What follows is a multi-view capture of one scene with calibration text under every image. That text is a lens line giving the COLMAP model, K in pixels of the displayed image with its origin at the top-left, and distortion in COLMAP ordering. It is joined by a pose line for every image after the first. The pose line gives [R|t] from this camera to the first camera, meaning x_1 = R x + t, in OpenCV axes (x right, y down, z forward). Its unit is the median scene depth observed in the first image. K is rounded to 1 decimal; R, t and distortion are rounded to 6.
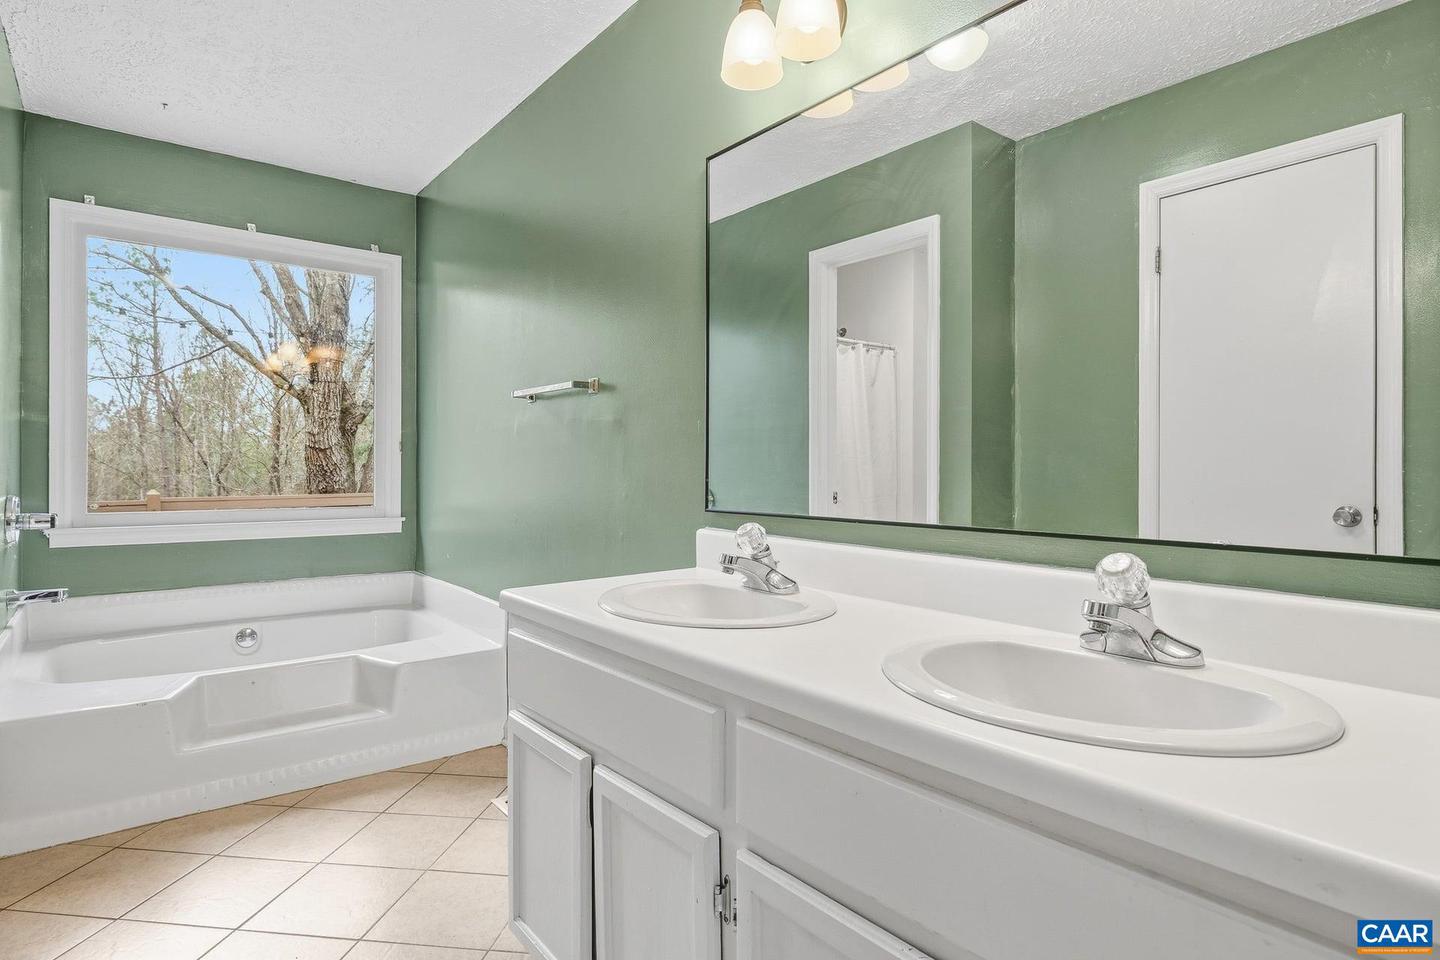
lens RADIAL K [[776.7, 0, 722.6], [0, 776.7, 473.5], [0, 0, 1]] dist [0.003615, 0.000112]
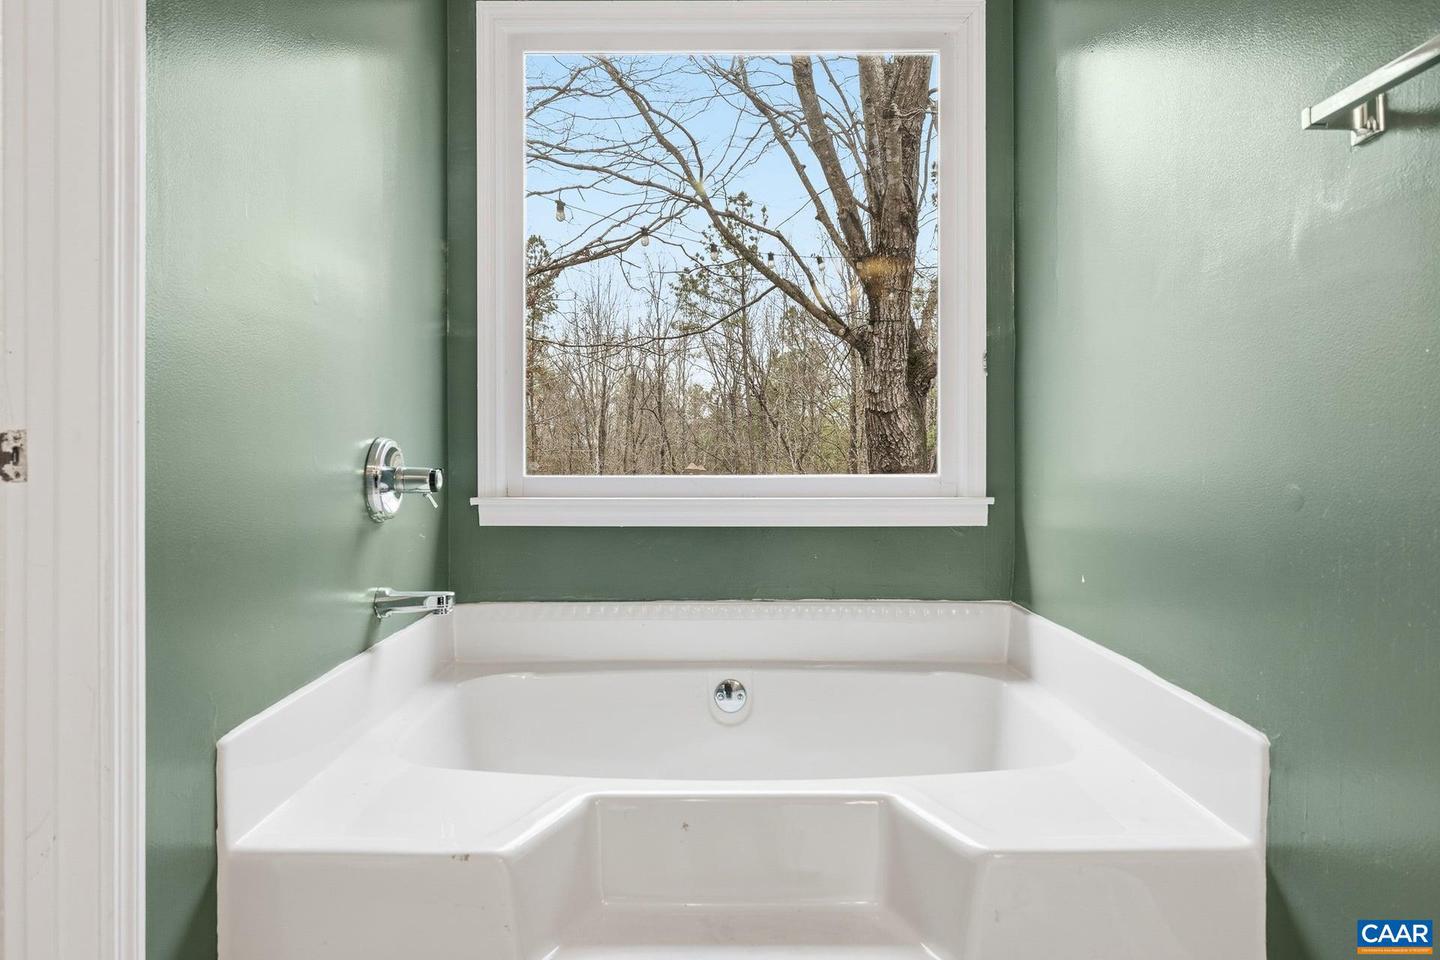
lens RADIAL K [[871.4, 0, 721.0], [0, 871.4, 471.5], [0, 0, 1]] dist [-0.005312, 0.000867]
pose [[0.771024, -0.000342, -0.636806, -0.107661], [0.002598, 0.999993, 0.002608, 0.022483], [0.636801, -0.003665, 0.771020, 0.263035]]
